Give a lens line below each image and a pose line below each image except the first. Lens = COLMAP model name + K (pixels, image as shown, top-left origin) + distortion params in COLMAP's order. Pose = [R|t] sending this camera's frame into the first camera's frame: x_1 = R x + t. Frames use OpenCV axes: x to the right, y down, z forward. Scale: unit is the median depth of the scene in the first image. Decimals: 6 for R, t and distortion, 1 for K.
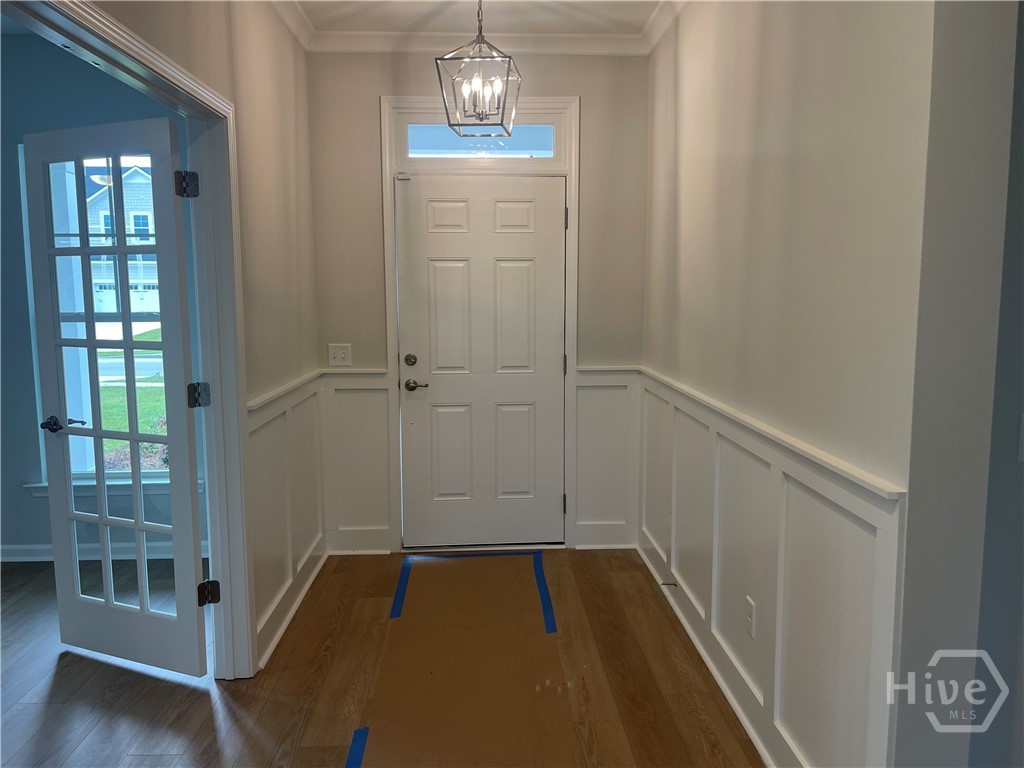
lens RADIAL K [[788.9, 0, 512.0], [0, 788.9, 384.0], [0, 0, 1]] dist [0.088587, -0.096744]
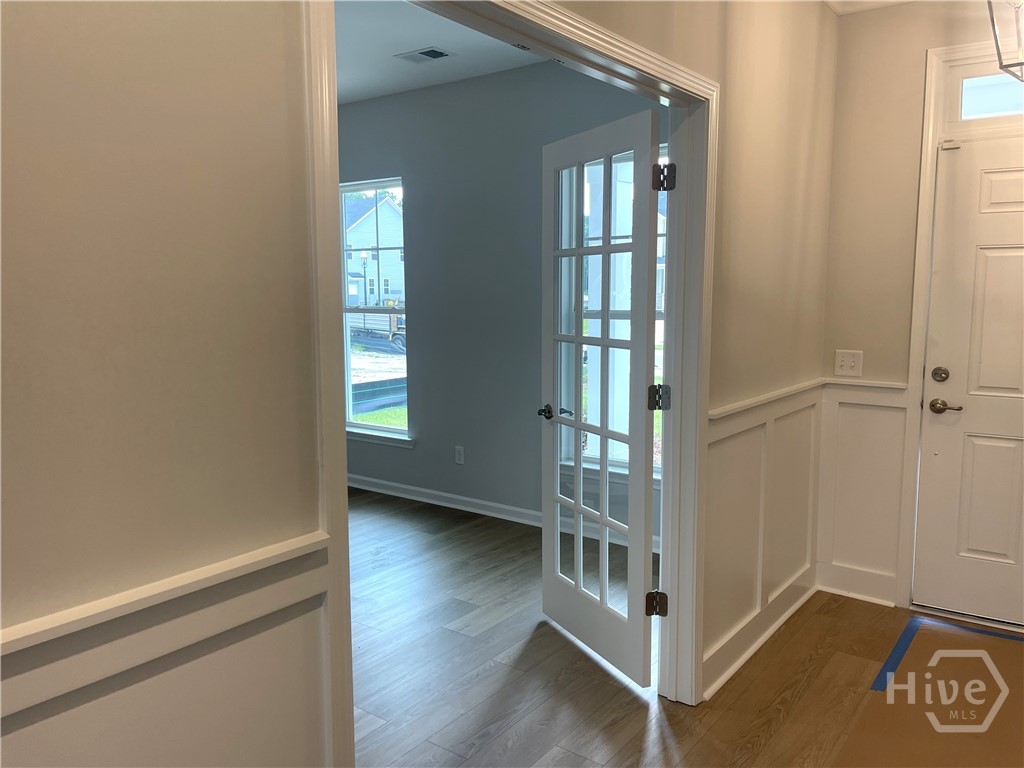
lens RADIAL K [[788.9, 0, 512.0], [0, 788.9, 384.0], [0, 0, 1]] dist [0.088587, -0.096744]
pose [[0.775157, 0.078182, -0.626913, 0.051808], [-0.076981, 0.996608, 0.029102, -0.013010], [0.627061, 0.025702, 0.778546, 0.111550]]
